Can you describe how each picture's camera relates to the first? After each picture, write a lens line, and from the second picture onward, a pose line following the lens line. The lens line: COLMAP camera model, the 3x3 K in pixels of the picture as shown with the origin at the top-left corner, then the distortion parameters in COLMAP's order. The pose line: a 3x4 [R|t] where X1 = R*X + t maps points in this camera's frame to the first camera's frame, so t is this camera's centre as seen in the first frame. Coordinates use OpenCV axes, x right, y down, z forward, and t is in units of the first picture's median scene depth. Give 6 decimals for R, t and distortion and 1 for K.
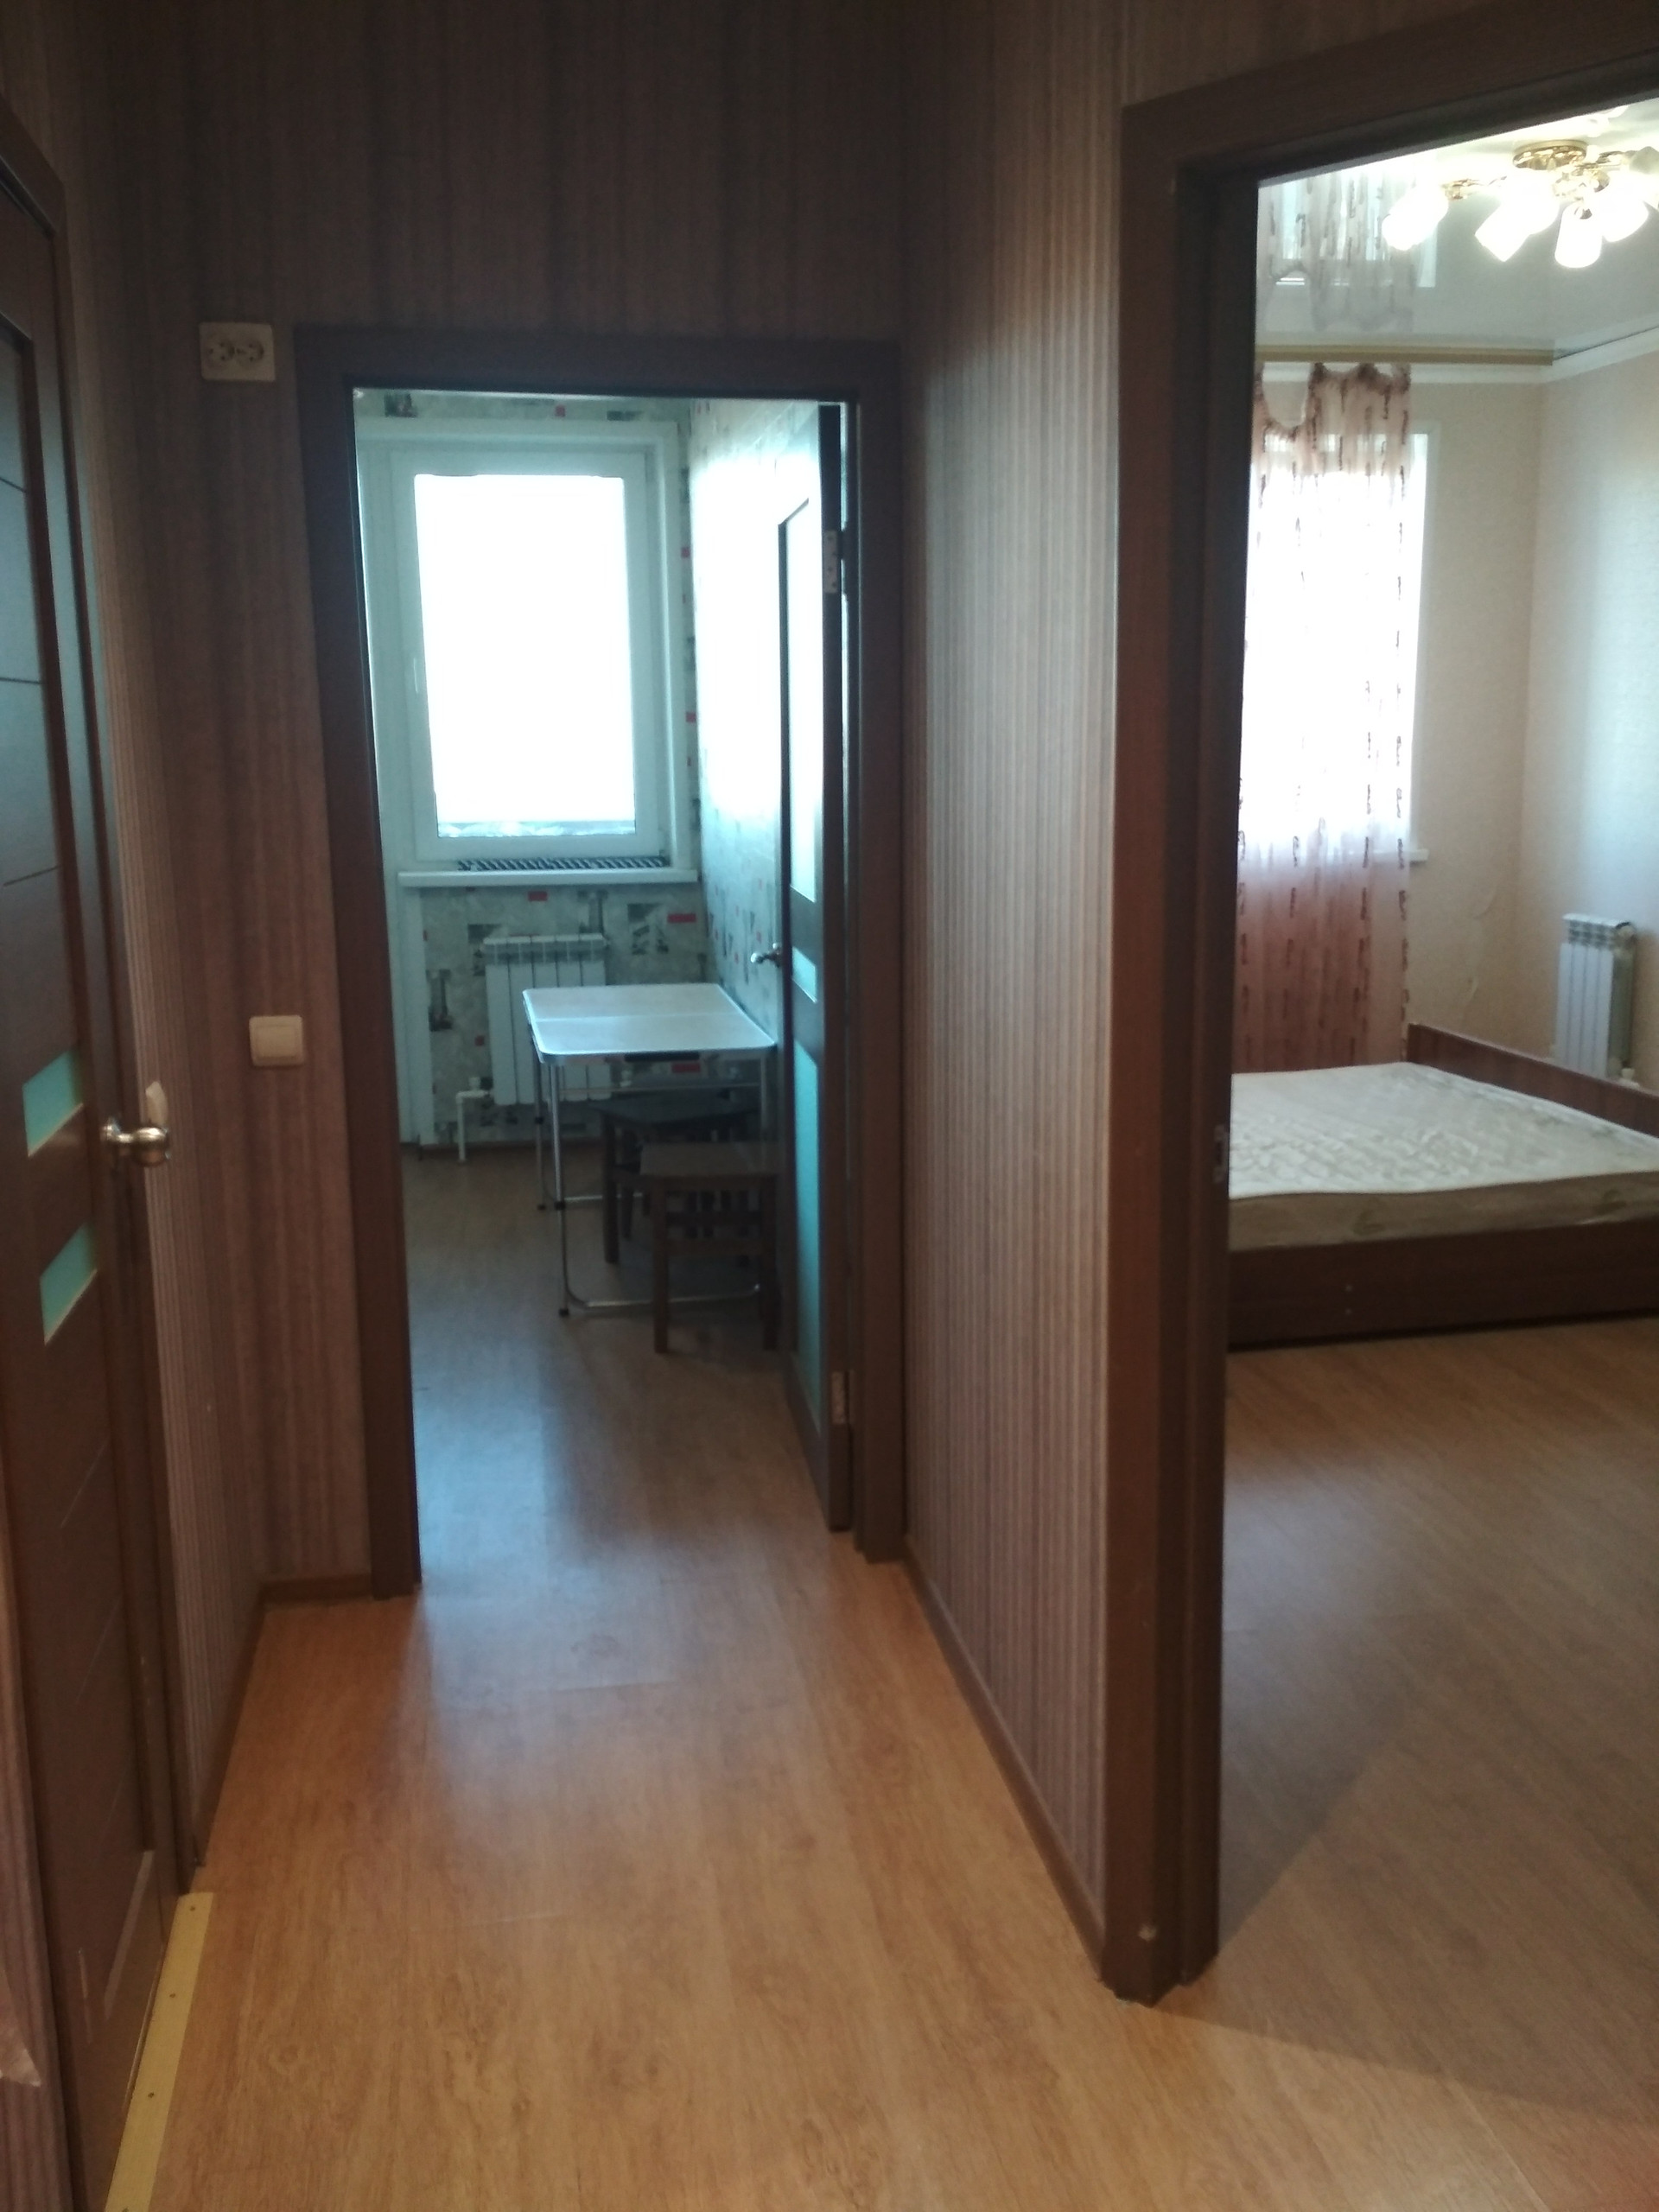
lens RADIAL K [[2021.7, 0, 813.6], [0, 2021.7, 1116.7], [0, 0, 1]] dist [0.164170, -0.323785]
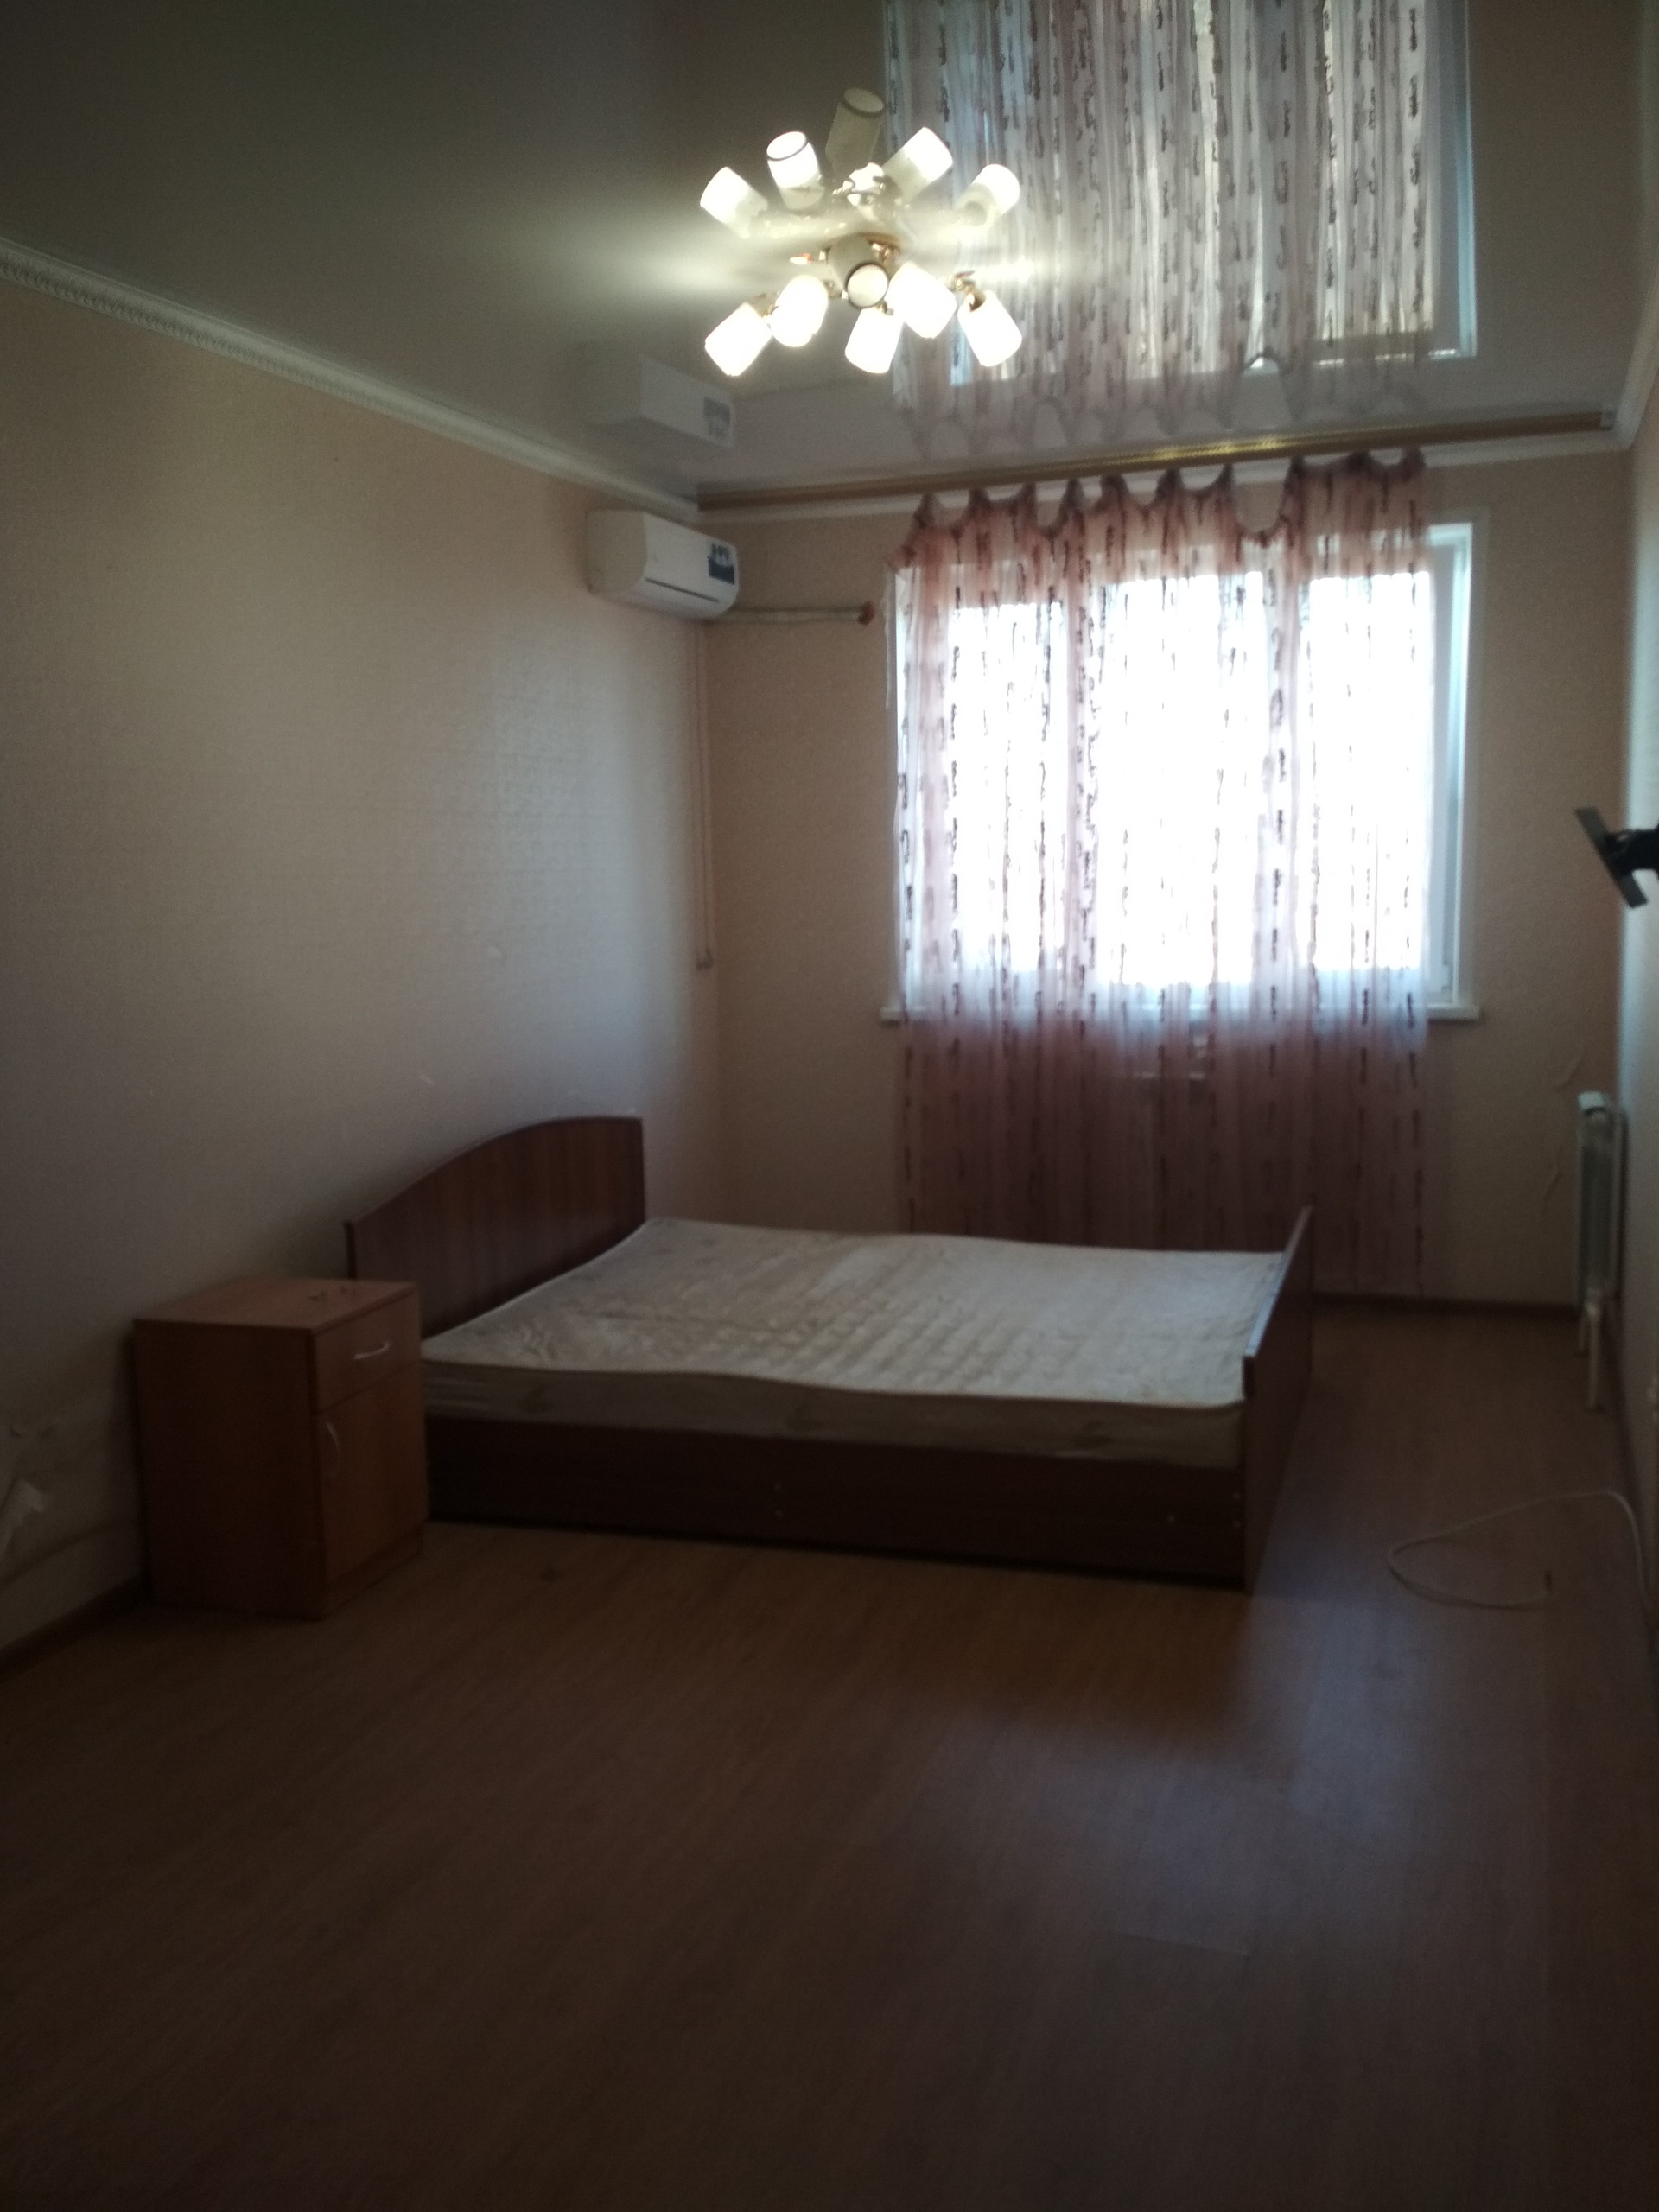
lens RADIAL K [[2021.7, 0, 813.6], [0, 2021.7, 1116.7], [0, 0, 1]] dist [0.164170, -0.323785]
pose [[0.860121, 0.063015, -0.506183, 0.529672], [-0.085315, 0.996133, -0.020960, -0.047206], [0.502905, 0.061214, 0.862171, 0.149914]]
